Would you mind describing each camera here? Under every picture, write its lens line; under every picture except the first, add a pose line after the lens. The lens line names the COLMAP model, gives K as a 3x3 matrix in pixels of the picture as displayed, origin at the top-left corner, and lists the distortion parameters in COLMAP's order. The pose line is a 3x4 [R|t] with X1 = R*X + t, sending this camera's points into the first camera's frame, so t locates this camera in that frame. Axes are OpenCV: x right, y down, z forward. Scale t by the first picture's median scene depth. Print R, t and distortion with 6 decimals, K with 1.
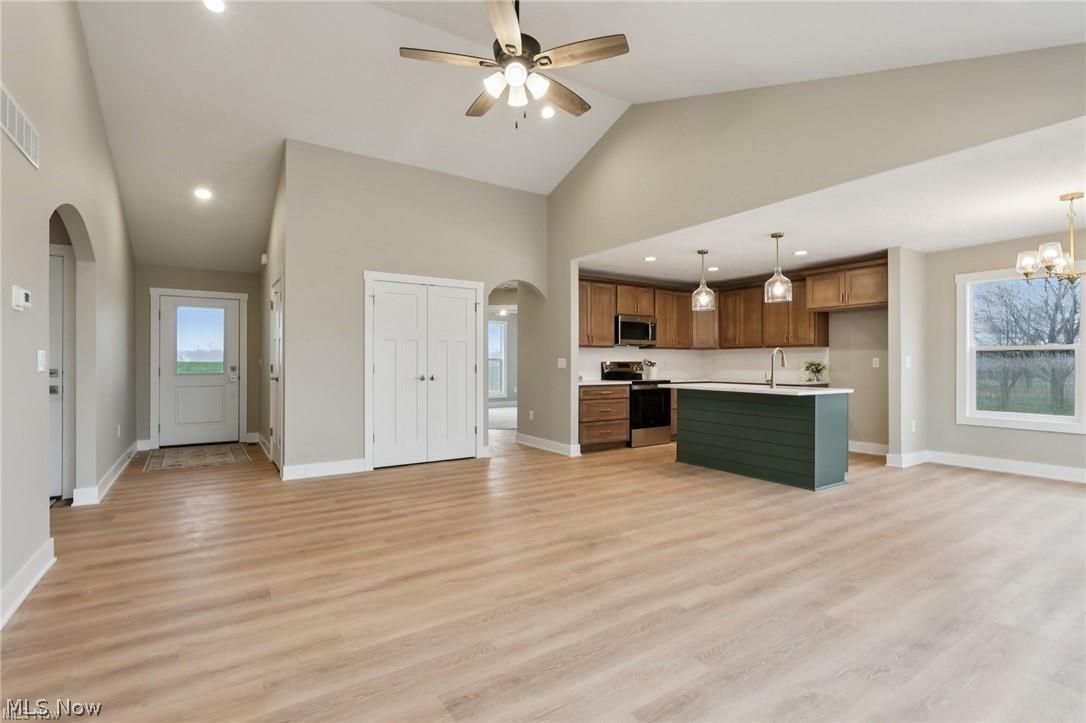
lens RADIAL K [[506.6, 0, 539.9], [0, 506.6, 361.9], [0, 0, 1]] dist [-0.002673, 0.002354]
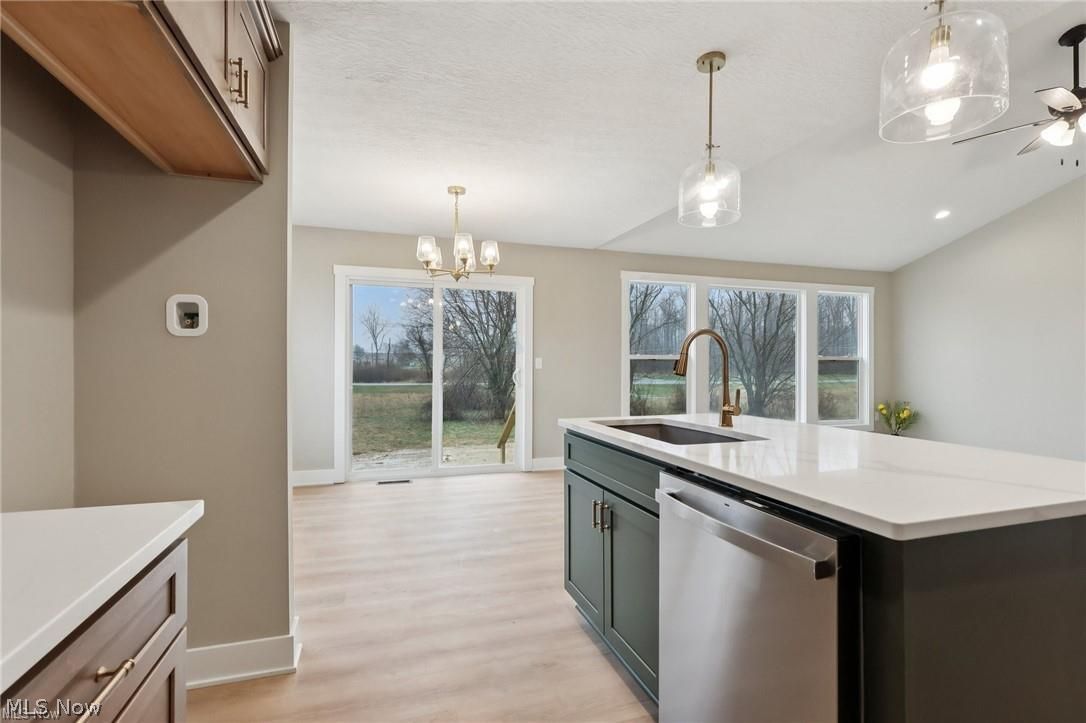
lens RADIAL K [[506.6, 0, 543.0], [0, 506.6, 360.4], [0, 0, 1]] dist [-0.002673, 0.002354]
pose [[-0.963822, -0.001435, 0.266541, 0.450505], [-0.003339, 0.999972, -0.006689, 0.000565], [-0.266524, -0.007337, -0.963800, 1.326457]]
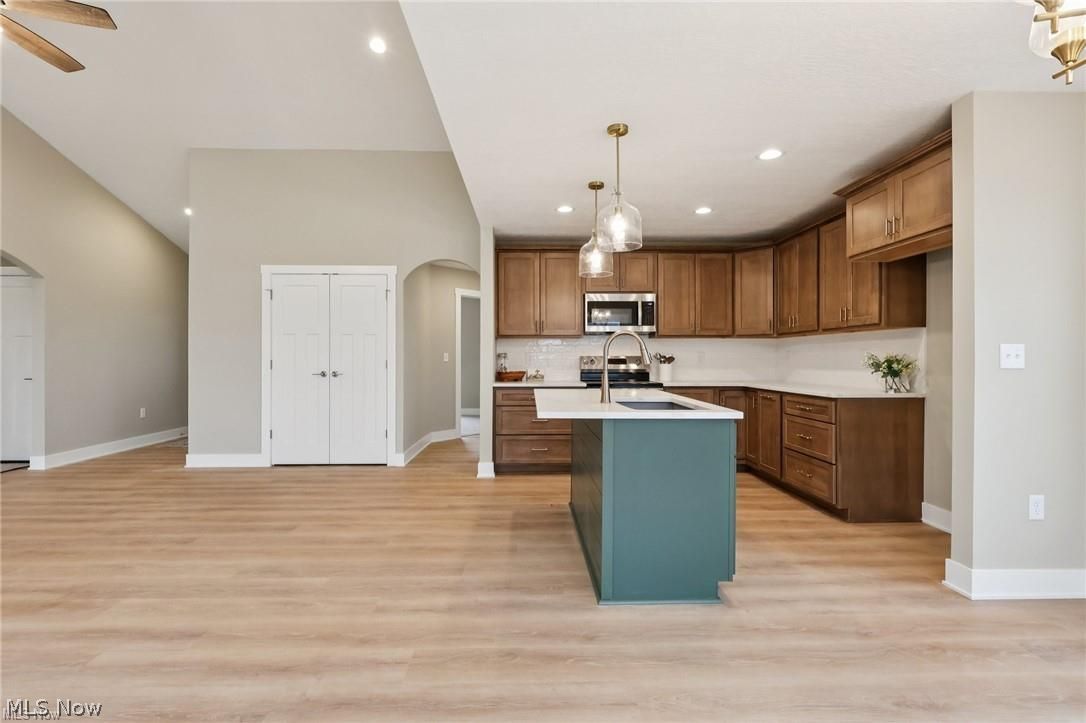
lens RADIAL K [[506.6, 0, 539.4], [0, 506.6, 356.3], [0, 0, 1]] dist [-0.002673, 0.002354]
pose [[0.849860, -0.002100, -0.527004, 0.636208], [0.000748, 0.999996, -0.002778, 0.002231], [0.527007, 0.001967, 0.849858, 0.438231]]
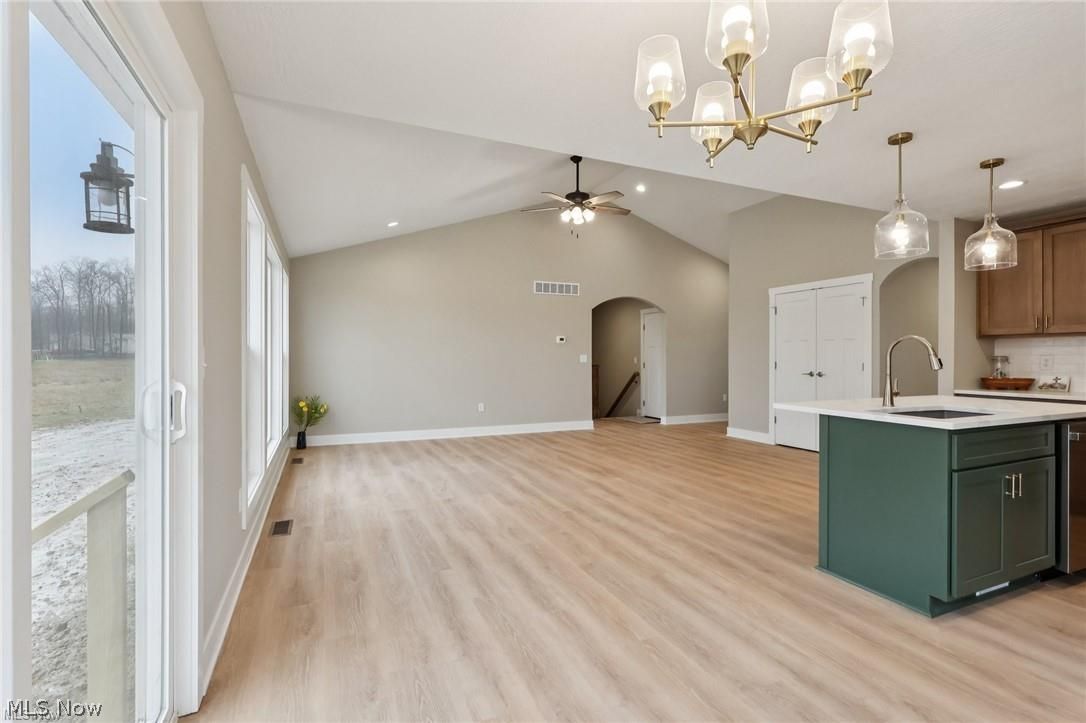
lens RADIAL K [[506.6, 0, 544.4], [0, 506.6, 356.7], [0, 0, 1]] dist [-0.002673, 0.002354]
pose [[-0.168178, -0.001912, -0.985755, 1.012767], [-0.001463, 0.999998, -0.001690, -0.003143], [0.985755, 0.001158, -0.168181, 0.645701]]
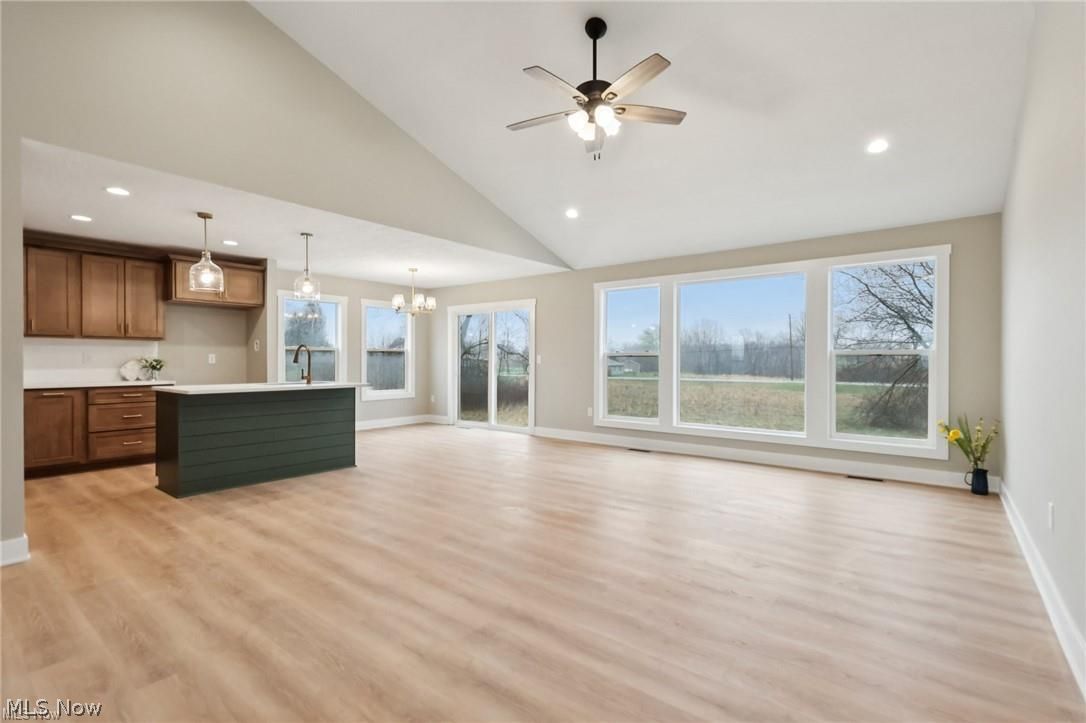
lens RADIAL K [[506.6, 0, 539.7], [0, 506.6, 360.5], [0, 0, 1]] dist [-0.002673, 0.002354]
pose [[-0.307654, -0.003429, 0.951492, -0.605299], [-0.004322, 0.999988, 0.002206, 0.000128], [-0.951488, -0.003434, -0.307666, 0.798785]]
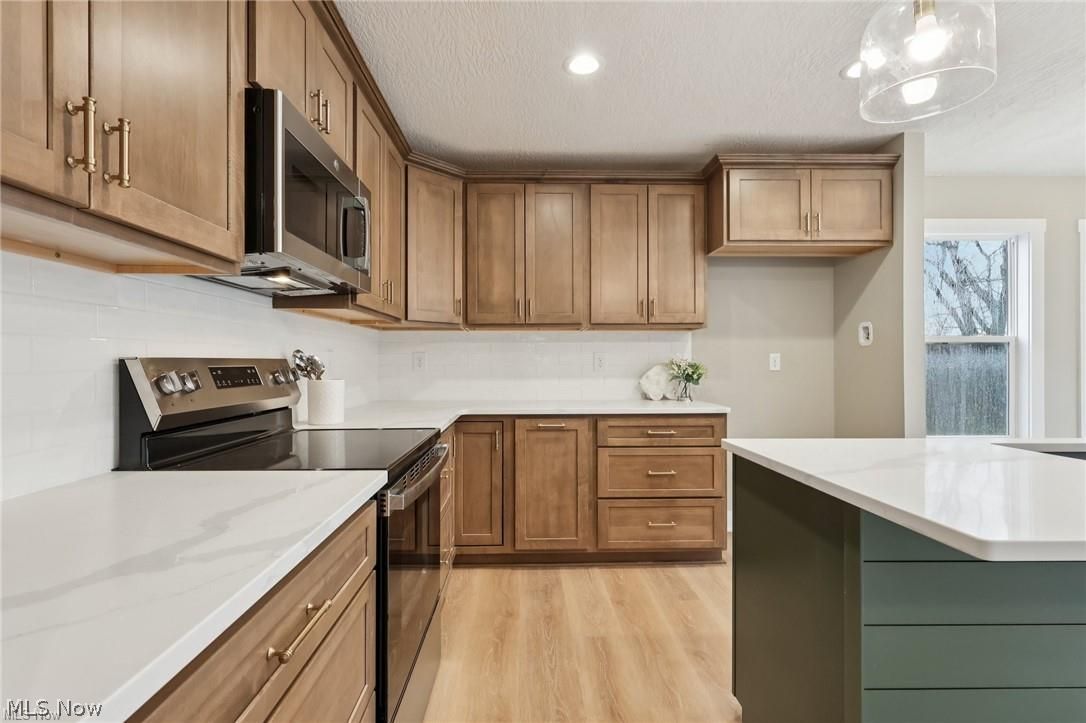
lens RADIAL K [[506.6, 0, 537.0], [0, 506.6, 361.8], [0, 0, 1]] dist [-0.002673, 0.002354]
pose [[0.530025, -0.000805, 0.847981, 0.073363], [0.000761, 1.000000, 0.000474, 0.001518], [-0.847981, 0.000394, 0.530026, 1.084124]]
